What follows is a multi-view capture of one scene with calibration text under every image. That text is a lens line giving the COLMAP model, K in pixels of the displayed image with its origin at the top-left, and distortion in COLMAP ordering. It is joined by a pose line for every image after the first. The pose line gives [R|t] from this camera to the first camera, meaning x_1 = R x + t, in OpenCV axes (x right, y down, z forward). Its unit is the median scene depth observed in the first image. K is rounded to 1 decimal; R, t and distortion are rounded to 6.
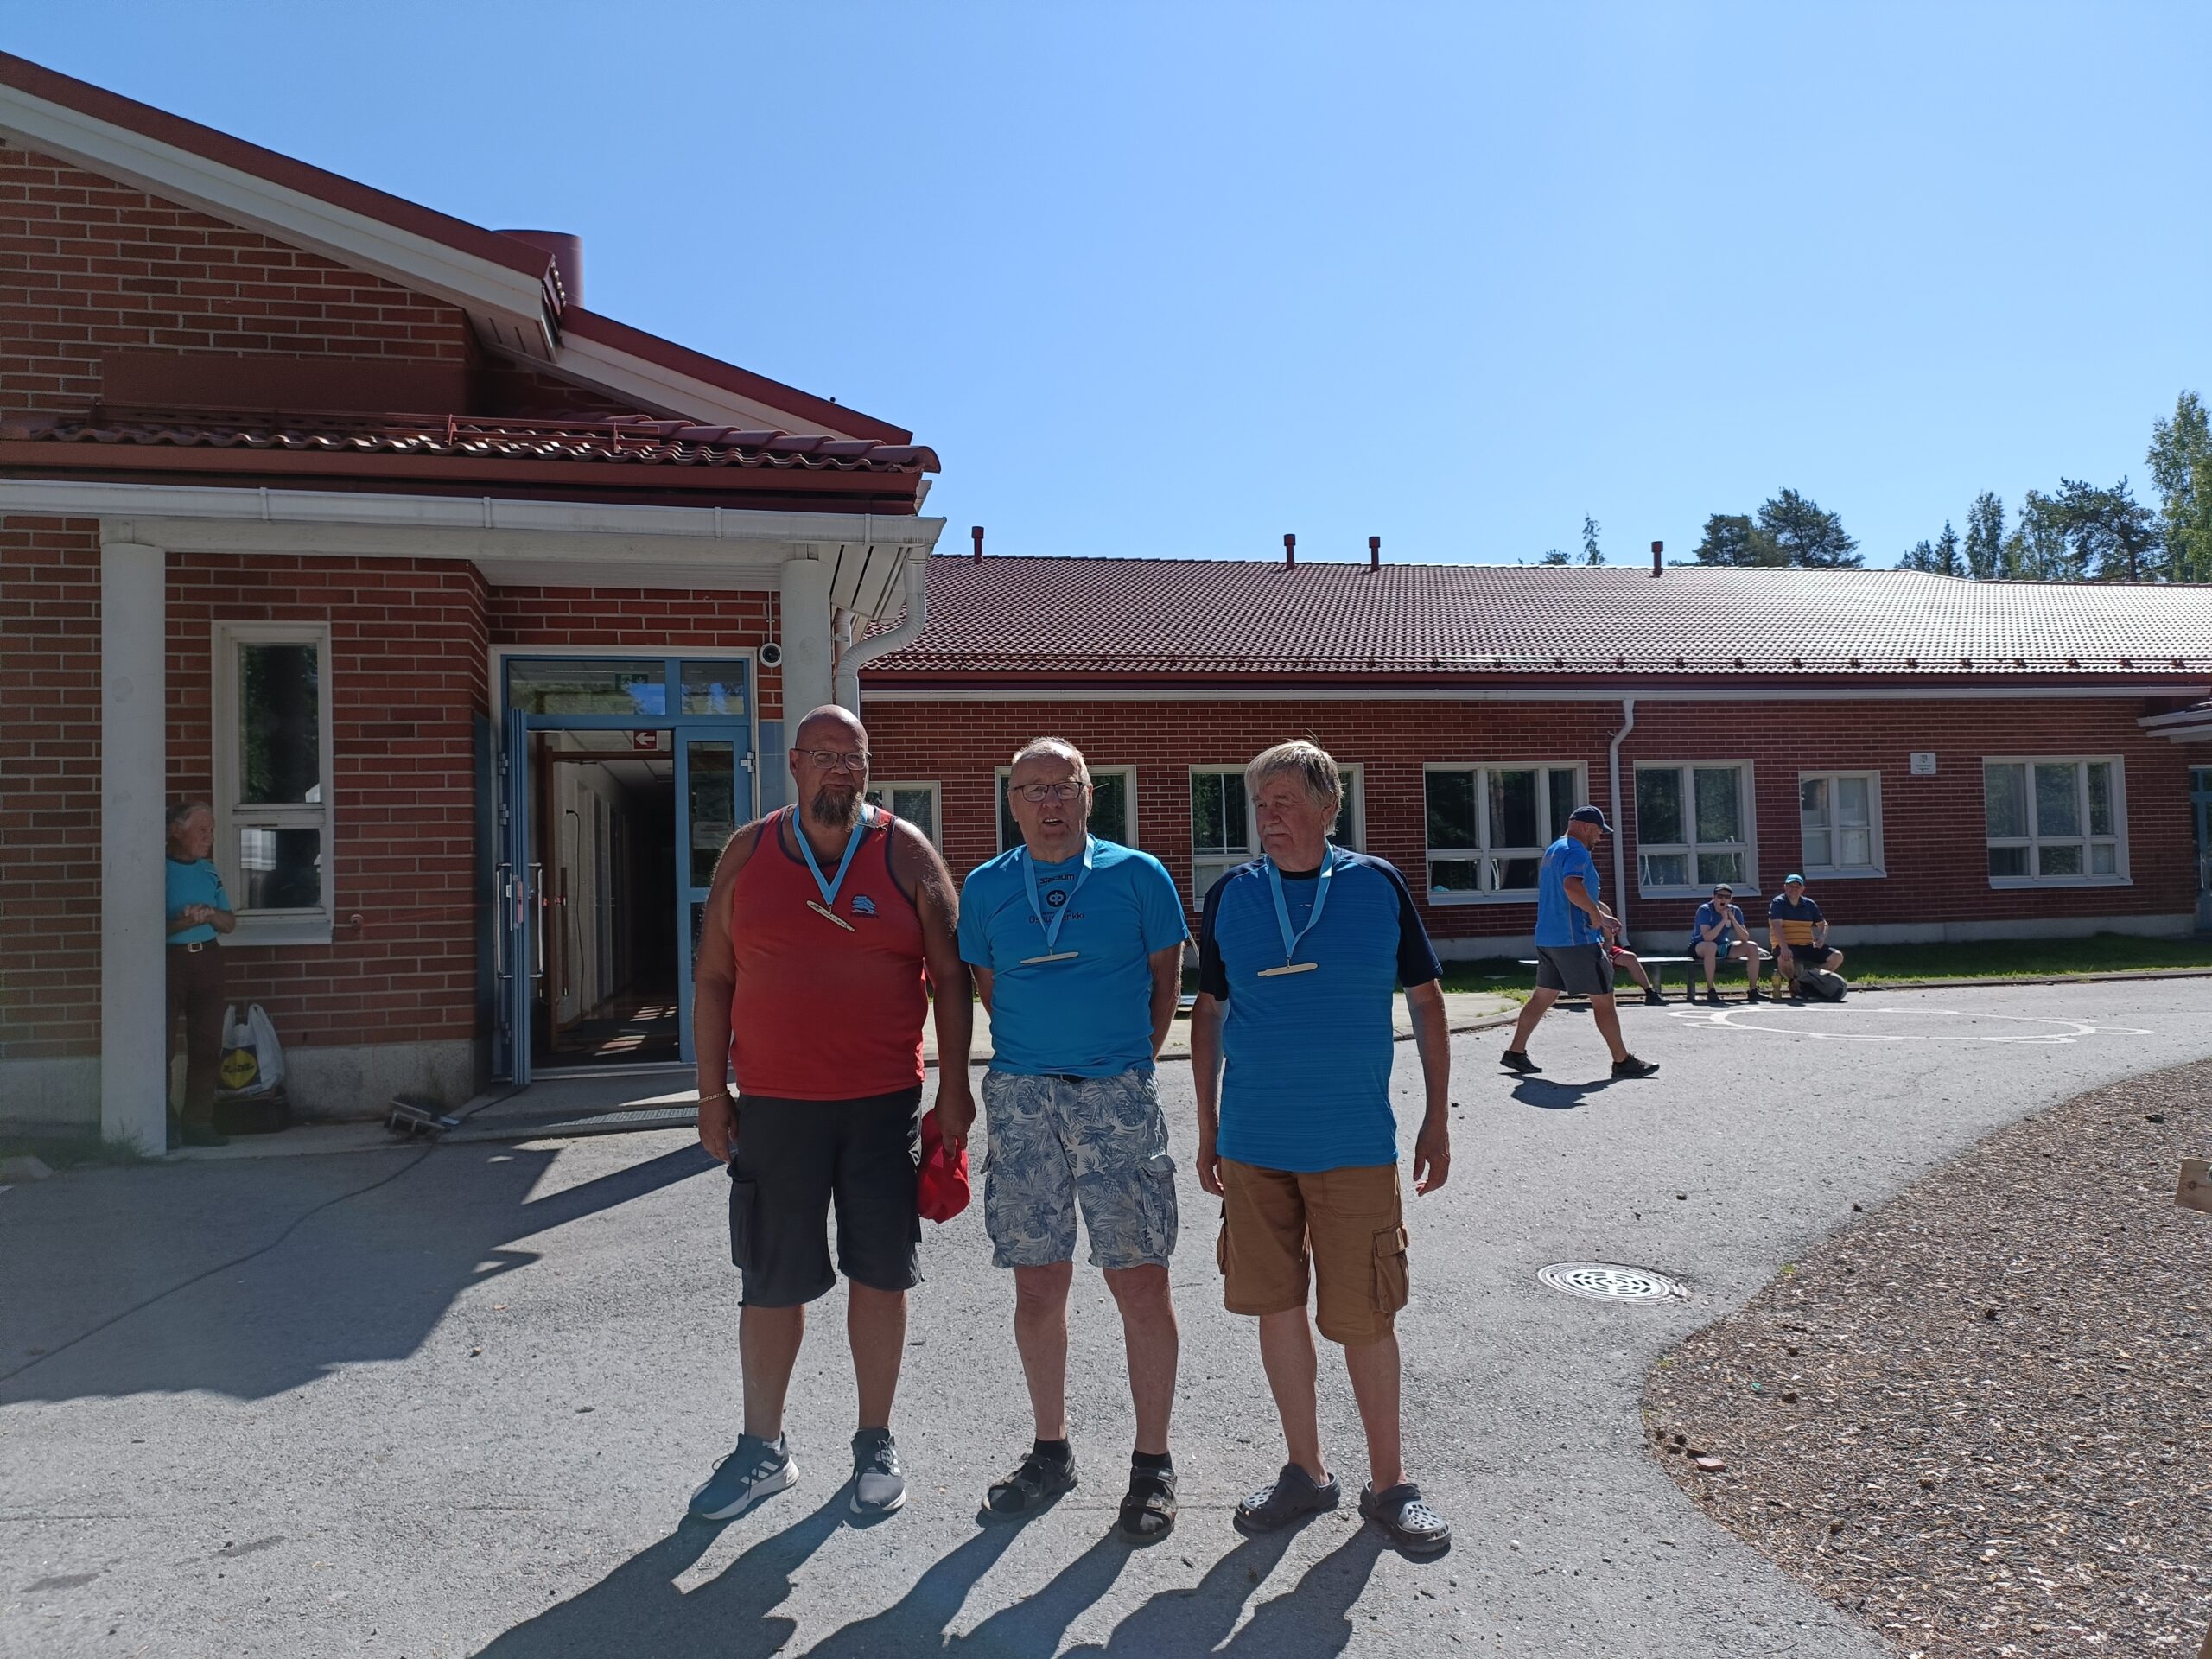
lens RADIAL K [[1611.9, 0, 1115.6], [0, 1611.9, 834.5], [0, 0, 1]] dist [0.065704, -0.070120]
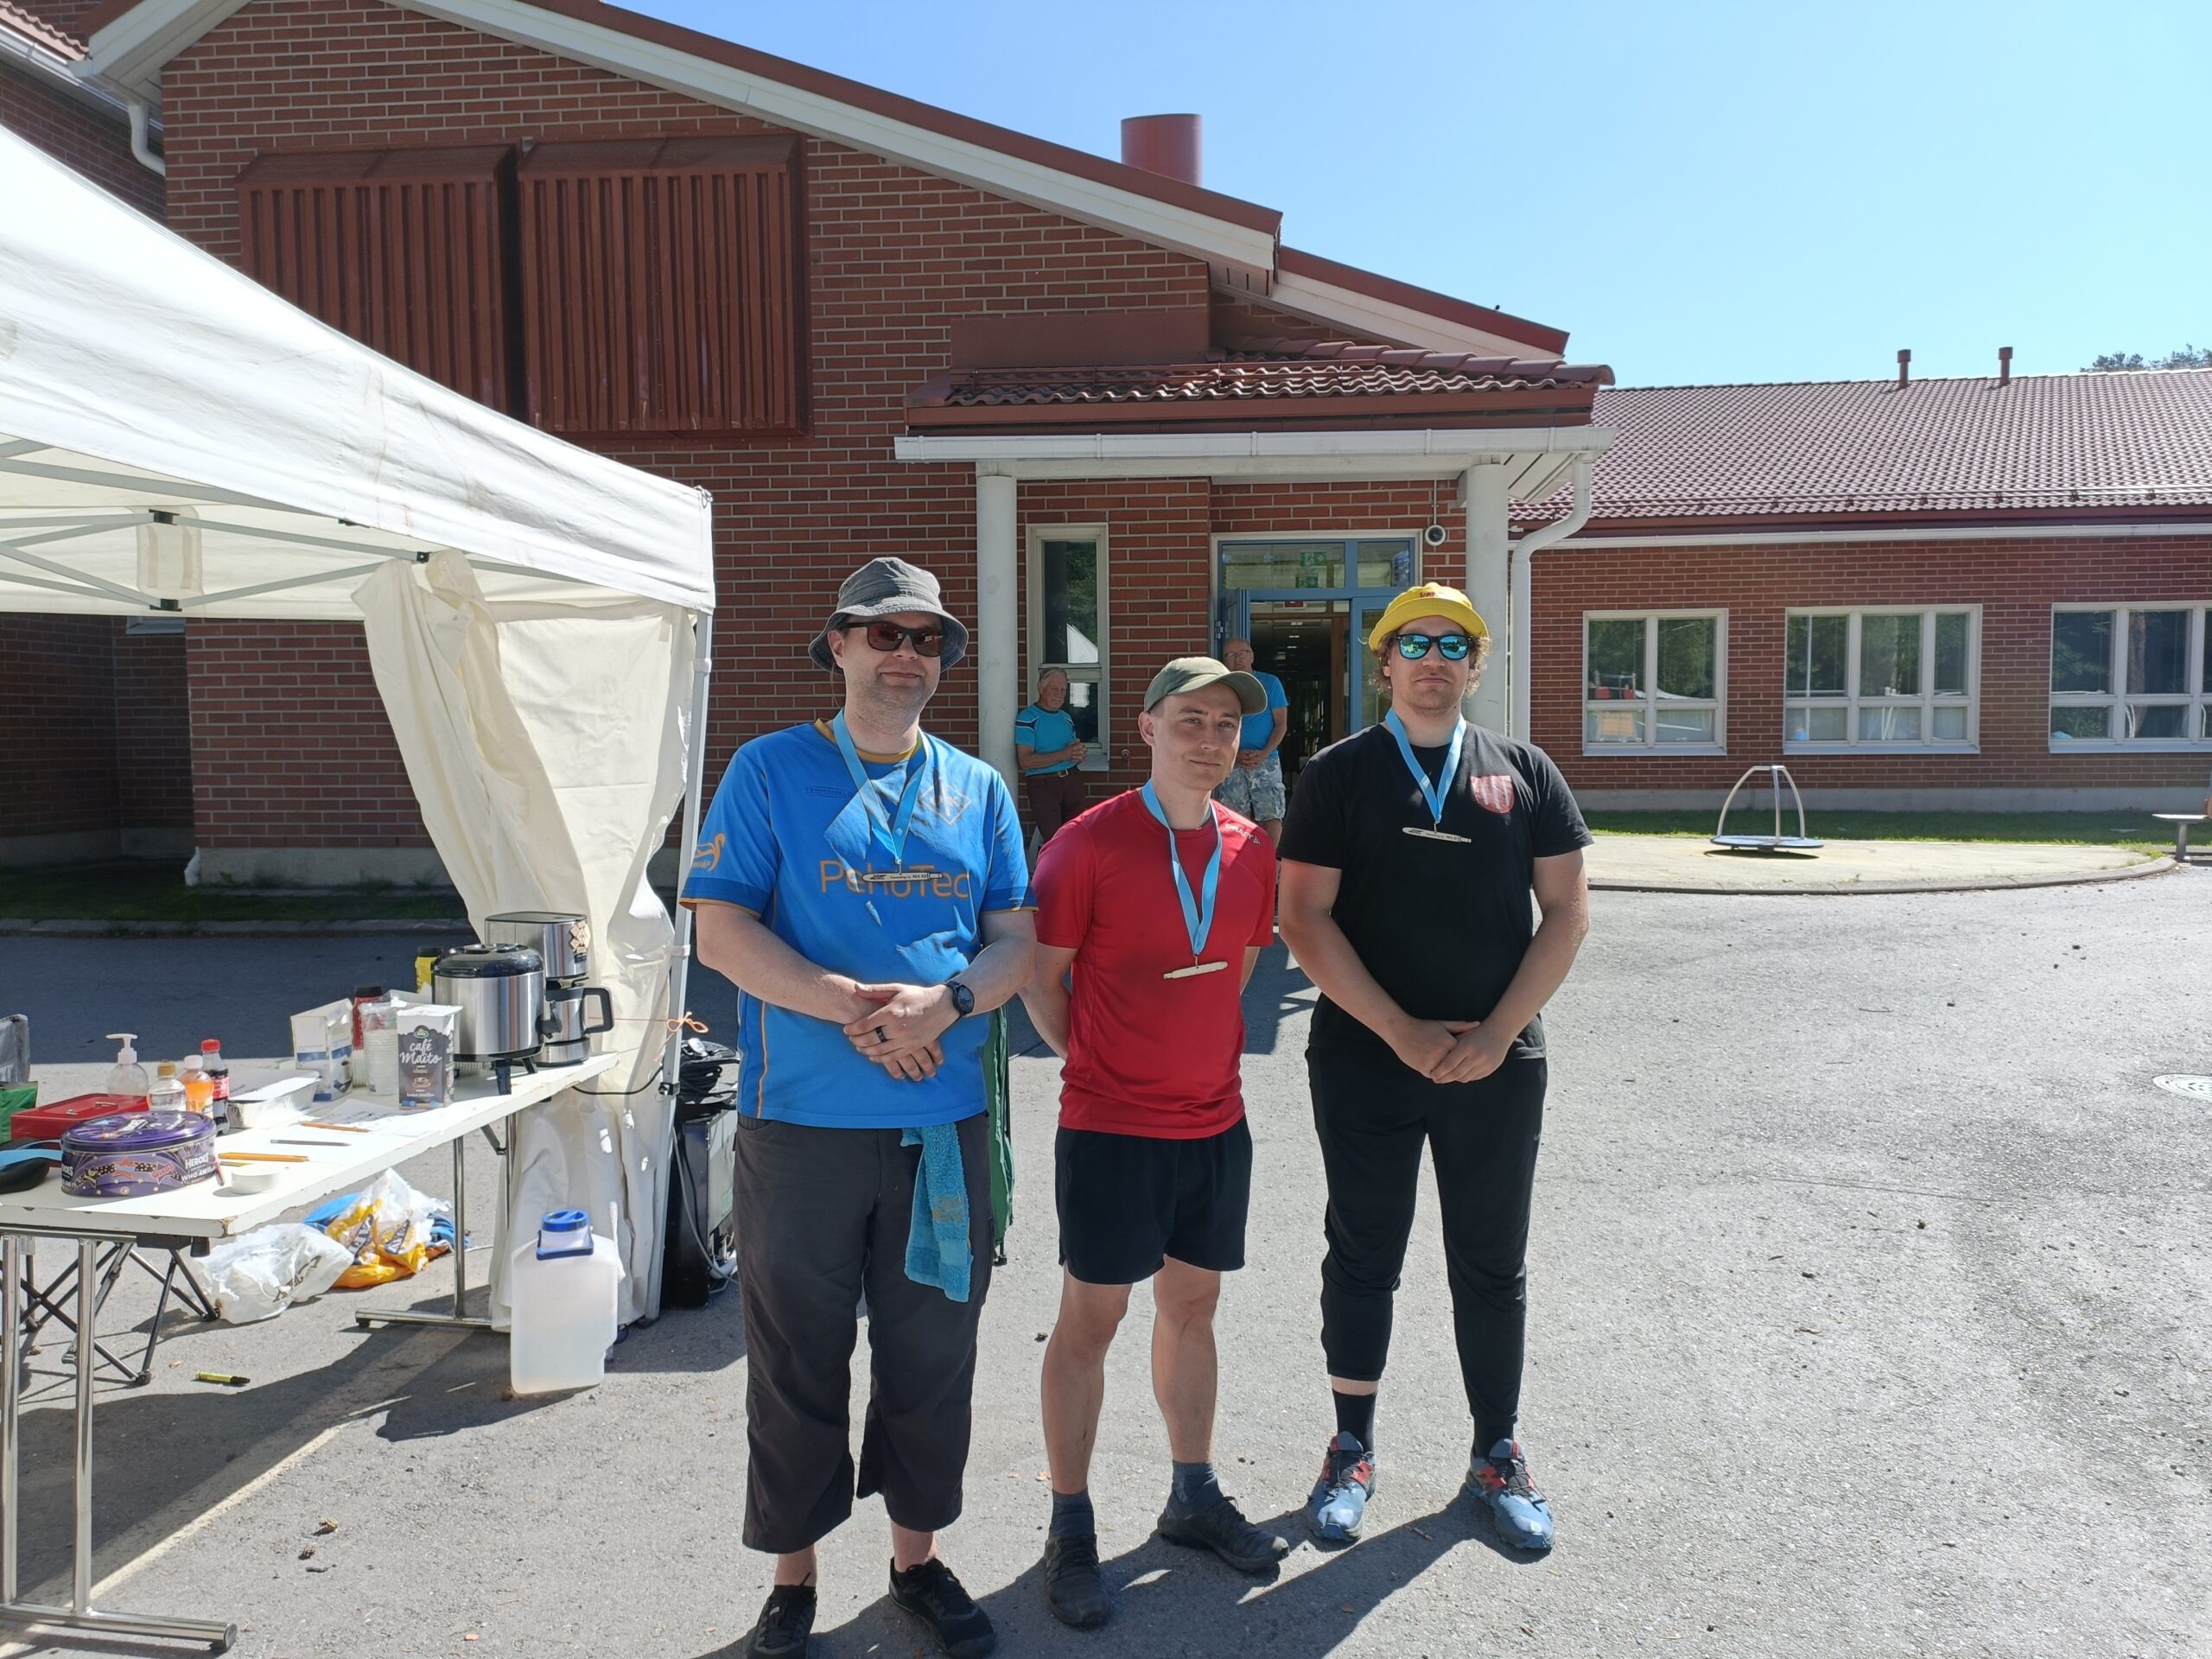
lens RADIAL K [[1617.0, 0, 1119.9], [0, 1617.0, 833.7], [0, 0, 1]] dist [0.062960, -0.067378]
pose [[0.949379, 0.040083, -0.311564, -0.061178], [-0.006693, 0.994182, 0.107506, -0.023340], [0.314061, -0.099979, 0.944124, -0.236520]]
